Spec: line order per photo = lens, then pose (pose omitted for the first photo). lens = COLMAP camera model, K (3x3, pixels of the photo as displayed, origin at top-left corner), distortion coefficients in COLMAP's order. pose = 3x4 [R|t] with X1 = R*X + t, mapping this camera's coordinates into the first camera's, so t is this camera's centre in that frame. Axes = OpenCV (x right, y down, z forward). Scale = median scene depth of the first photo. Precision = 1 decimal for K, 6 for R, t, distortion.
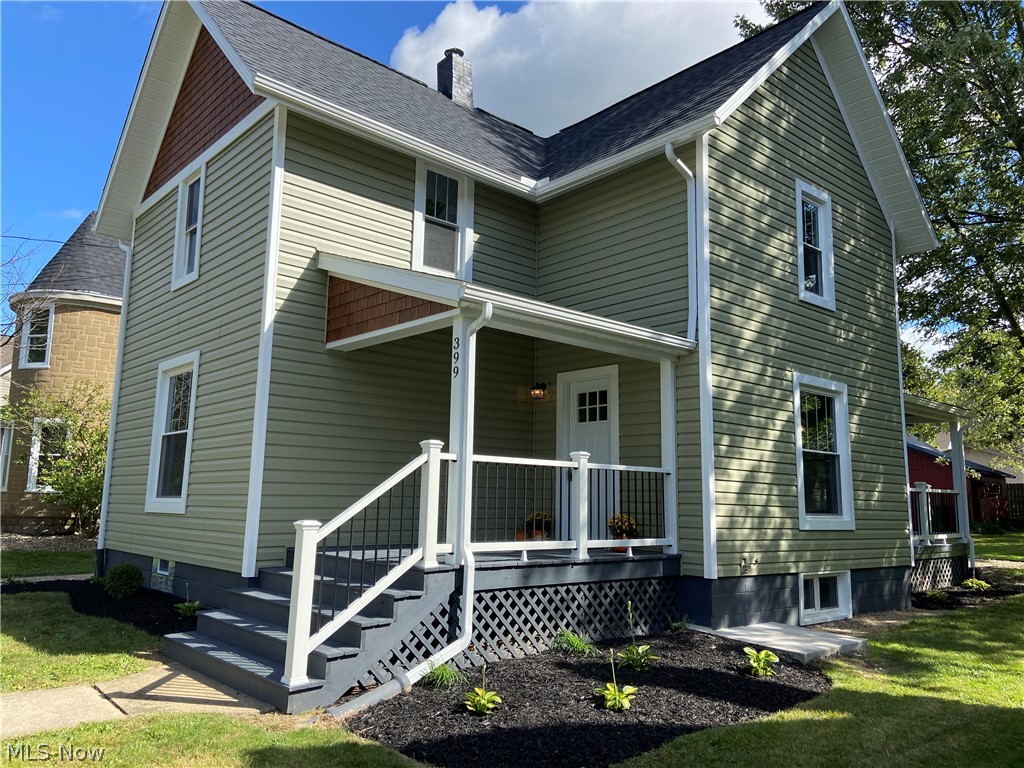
lens RADIAL K [[772.1, 0, 510.5], [0, 772.1, 385.8], [0, 0, 1]] dist [0.071819, -0.002148]
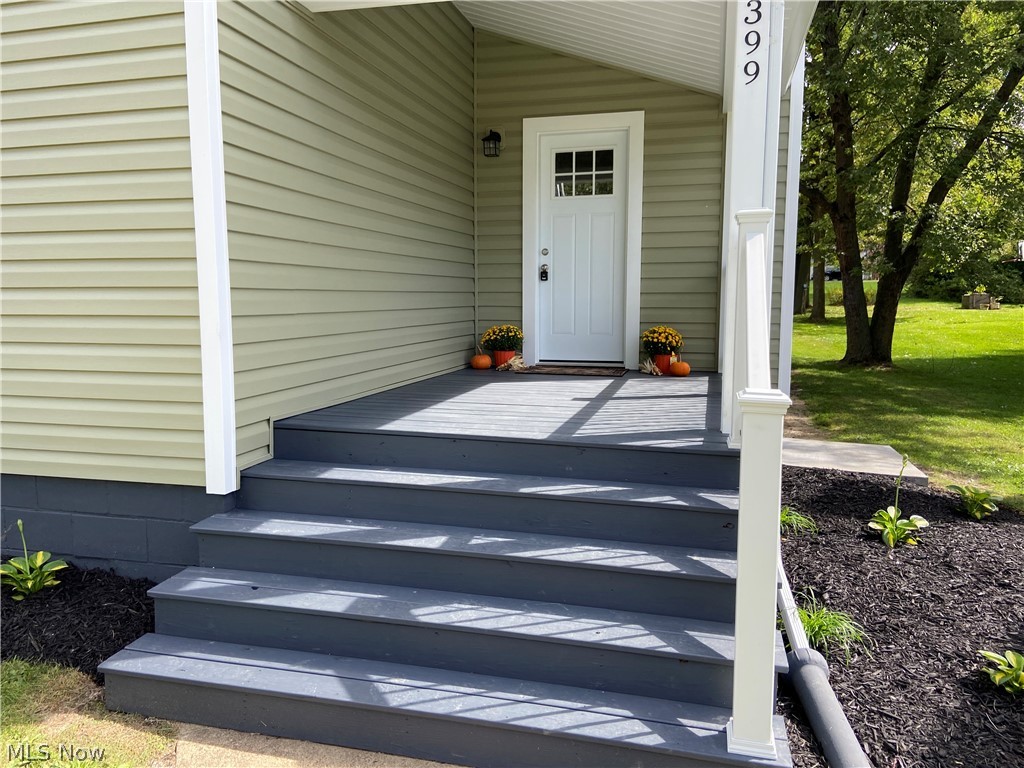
lens RADIAL K [[772.1, 0, 507.3], [0, 772.1, 383.1], [0, 0, 1]] dist [0.071819, -0.002148]
pose [[0.832273, -0.077755, 0.548886, -0.363500], [-0.068809, 0.967969, 0.241457, 0.047314], [-0.550080, -0.238726, 0.800264, 0.449886]]
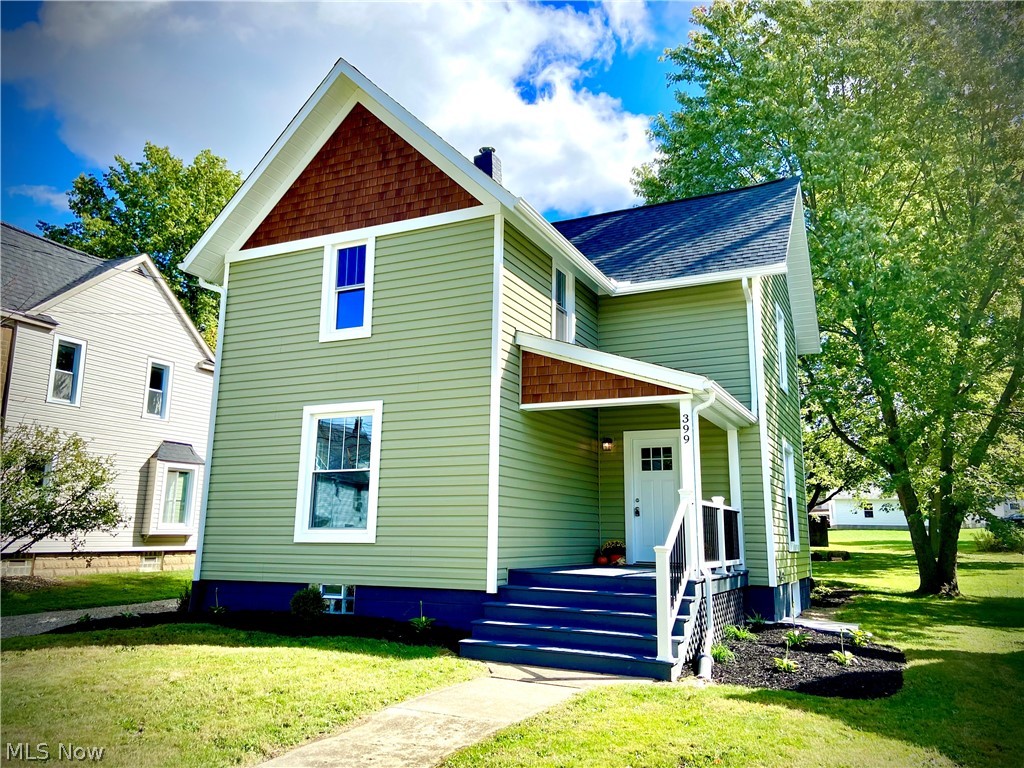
lens RADIAL K [[772.1, 0, 512.2], [0, 772.1, 380.7], [0, 0, 1]] dist [0.071819, -0.002148]
pose [[0.924504, 0.069111, 0.374854, -0.646878], [-0.052536, 0.997143, -0.054272, -0.022206], [-0.377534, 0.030481, 0.925494, -0.133975]]
